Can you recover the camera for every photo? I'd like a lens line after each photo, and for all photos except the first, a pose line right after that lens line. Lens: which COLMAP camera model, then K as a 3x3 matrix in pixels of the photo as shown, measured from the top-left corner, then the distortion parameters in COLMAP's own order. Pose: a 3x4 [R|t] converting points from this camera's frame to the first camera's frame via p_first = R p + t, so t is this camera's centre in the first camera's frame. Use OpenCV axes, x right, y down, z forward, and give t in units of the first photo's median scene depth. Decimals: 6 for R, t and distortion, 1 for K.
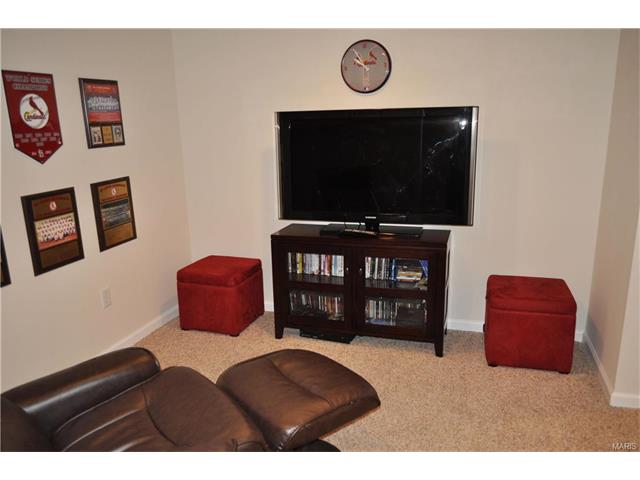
lens RADIAL K [[503.8, 0, 318.1], [0, 503.8, 242.3], [0, 0, 1]] dist [0.010533, 0.000125]
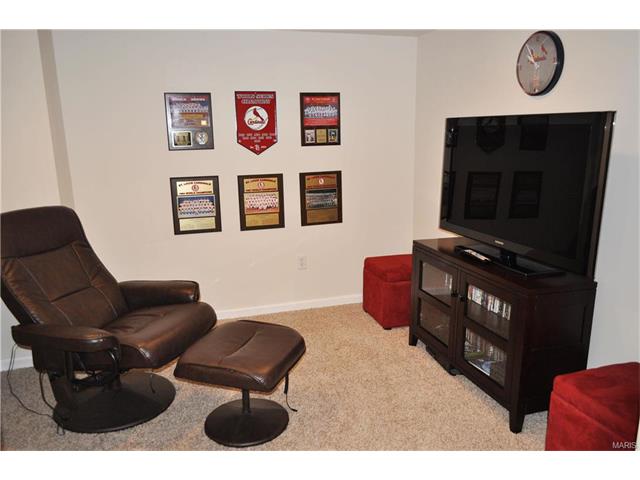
lens RADIAL K [[503.8, 0, 317.8], [0, 503.8, 239.5], [0, 0, 1]] dist [0.010533, 0.000125]
pose [[0.581905, 0.193872, -0.789810, 0.649908], [-0.198914, 0.975602, 0.092924, -0.079359], [0.788556, 0.103031, 0.606271, 0.266560]]
